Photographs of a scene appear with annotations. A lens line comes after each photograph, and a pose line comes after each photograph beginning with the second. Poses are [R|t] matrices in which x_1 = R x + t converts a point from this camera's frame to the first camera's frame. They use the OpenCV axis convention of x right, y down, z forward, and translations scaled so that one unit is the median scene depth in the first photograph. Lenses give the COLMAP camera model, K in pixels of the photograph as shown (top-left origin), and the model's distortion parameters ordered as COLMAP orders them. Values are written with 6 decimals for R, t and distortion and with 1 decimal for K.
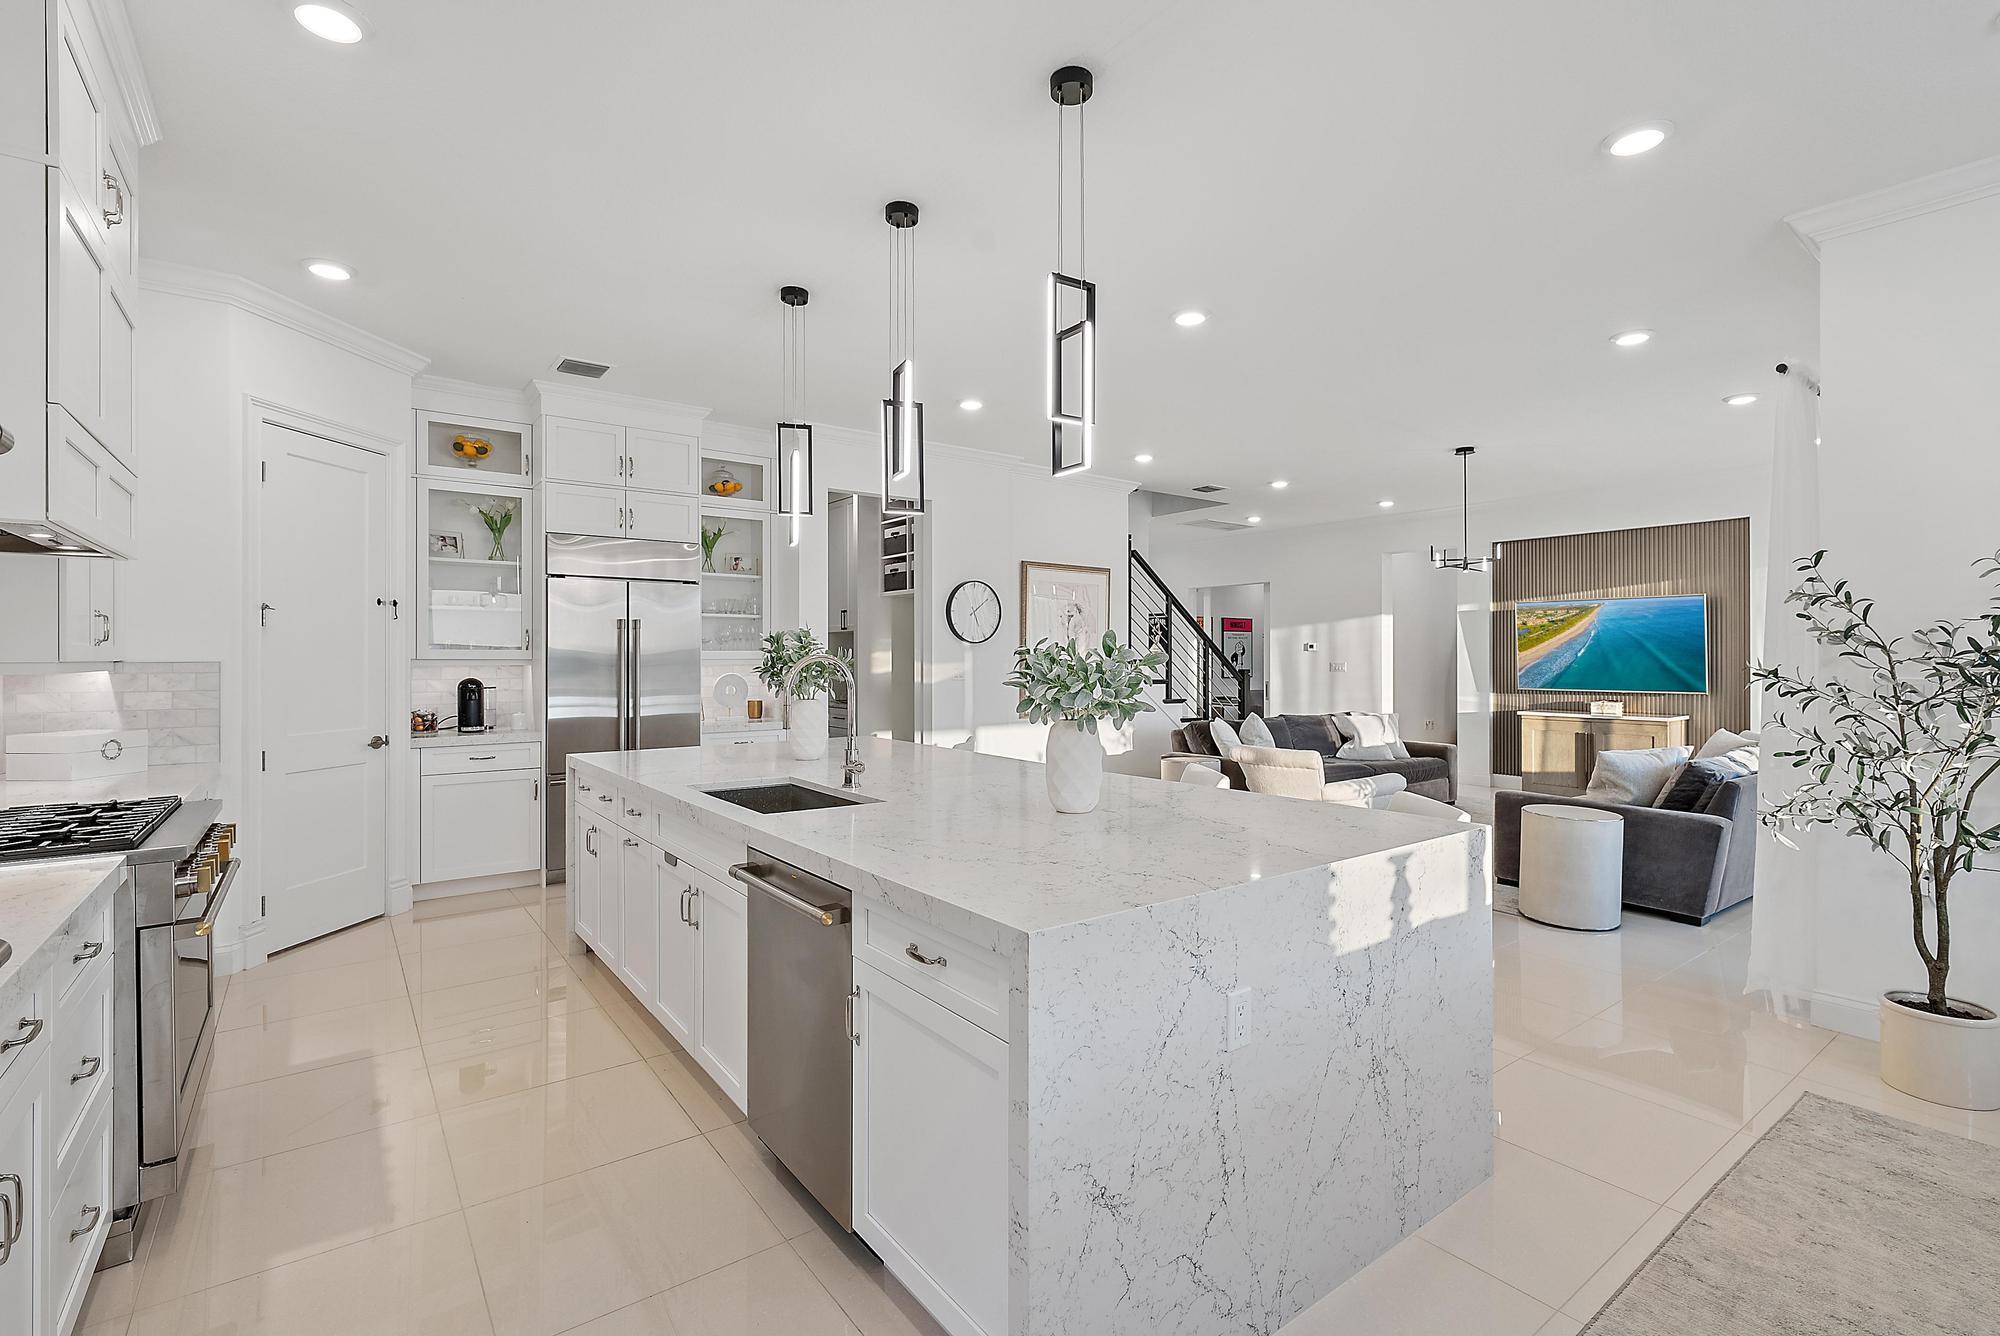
lens RADIAL K [[907.0, 0, 998.6], [0, 907.0, 657.9], [0, 0, 1]] dist [-0.000888, -0.000033]
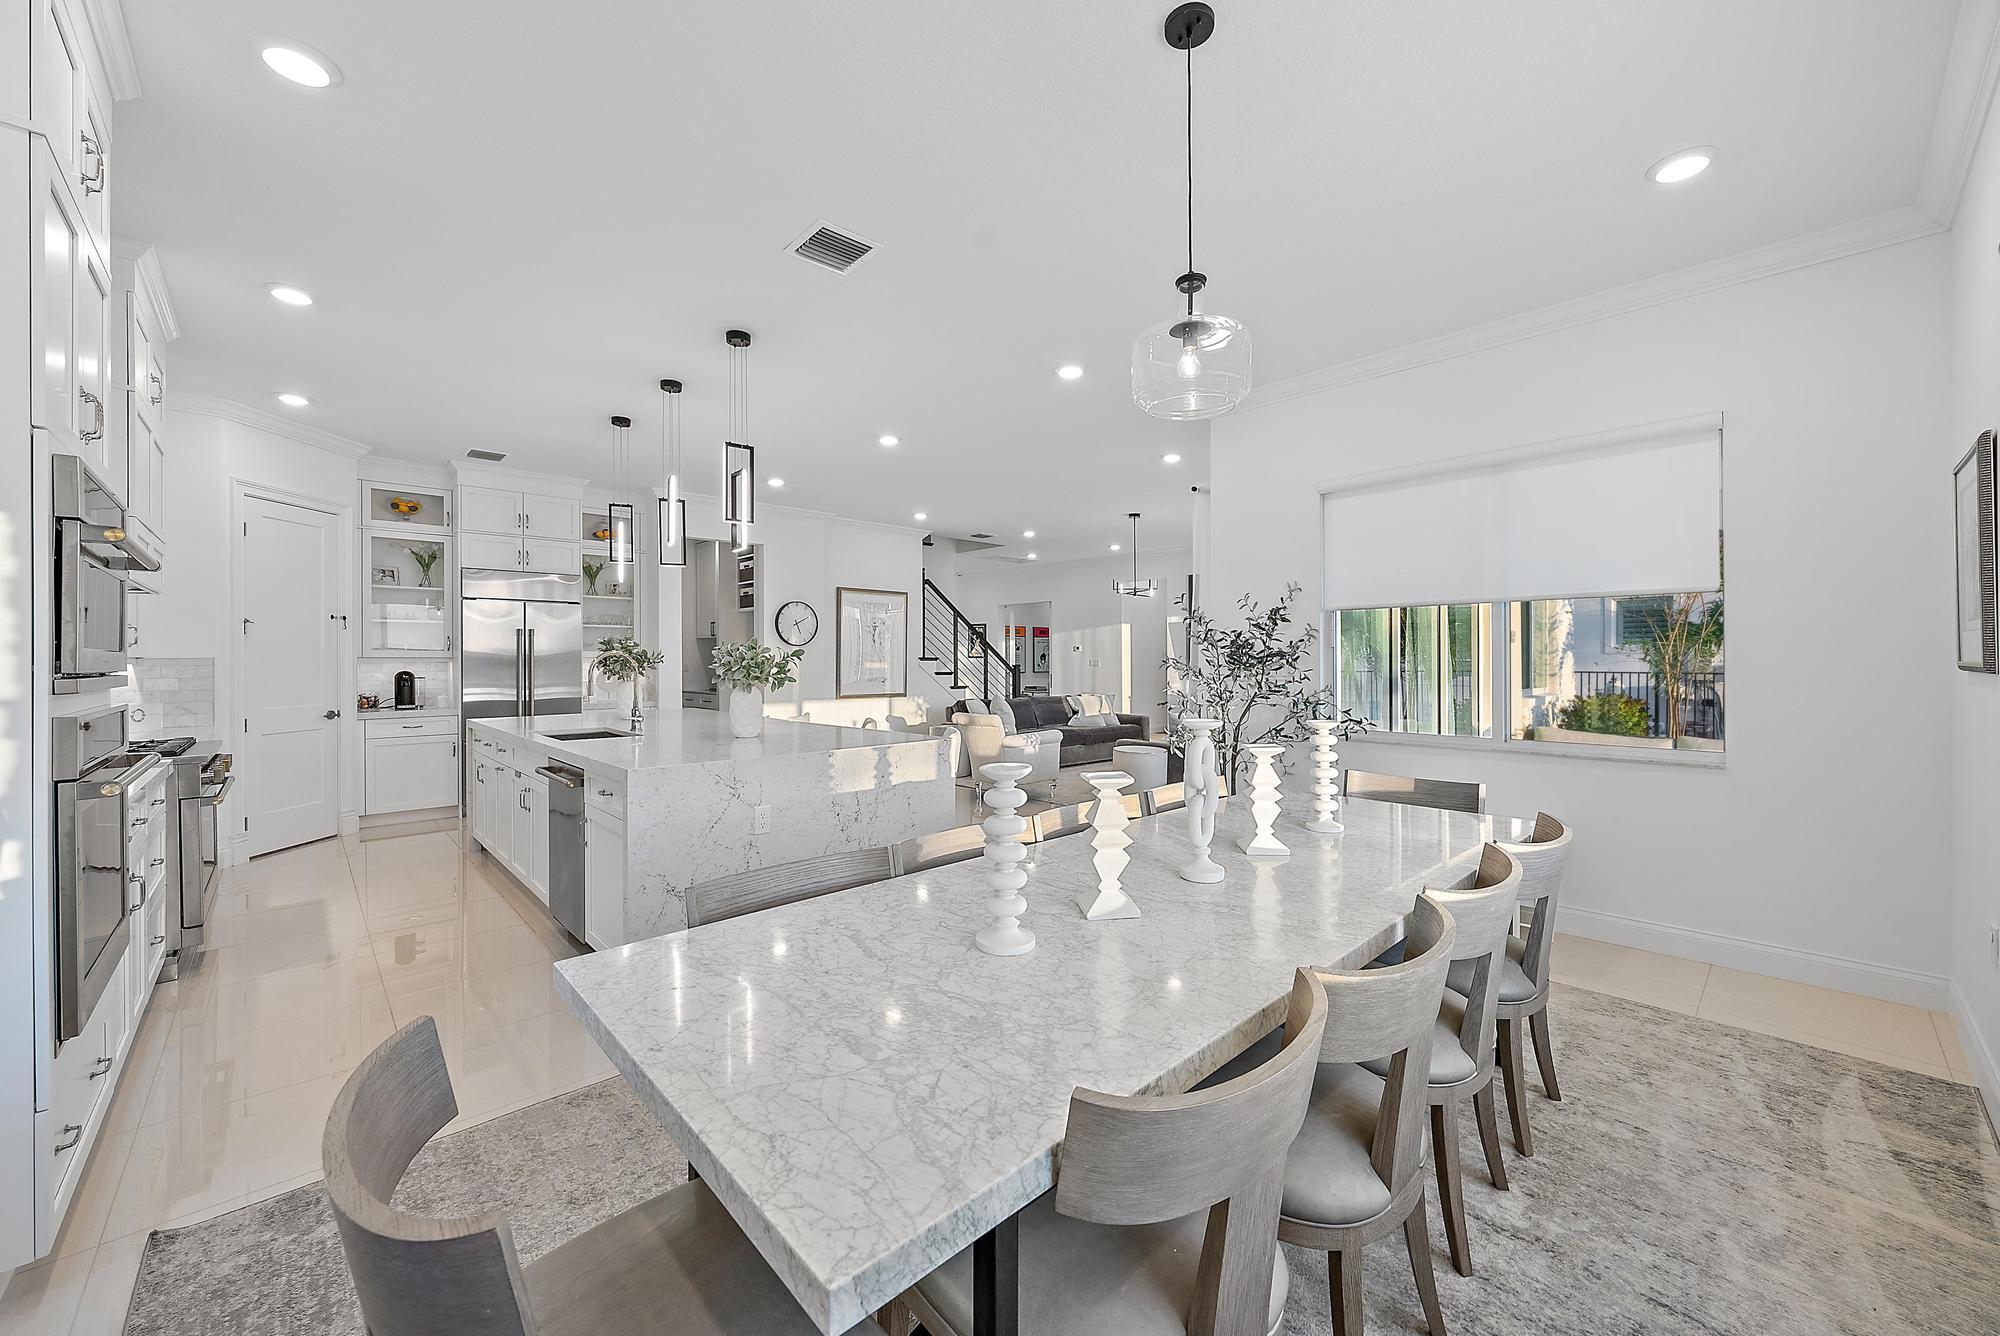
lens RADIAL K [[761.5, 0, 1005.4], [0, 761.5, 658.1], [0, 0, 1]] dist [-0.010815, 0.002988]
pose [[0.993052, -0.003591, 0.117622, 0.204626], [0.003786, 0.999992, -0.001433, 0.007885], [-0.117616, 0.001868, 0.993057, -0.275108]]
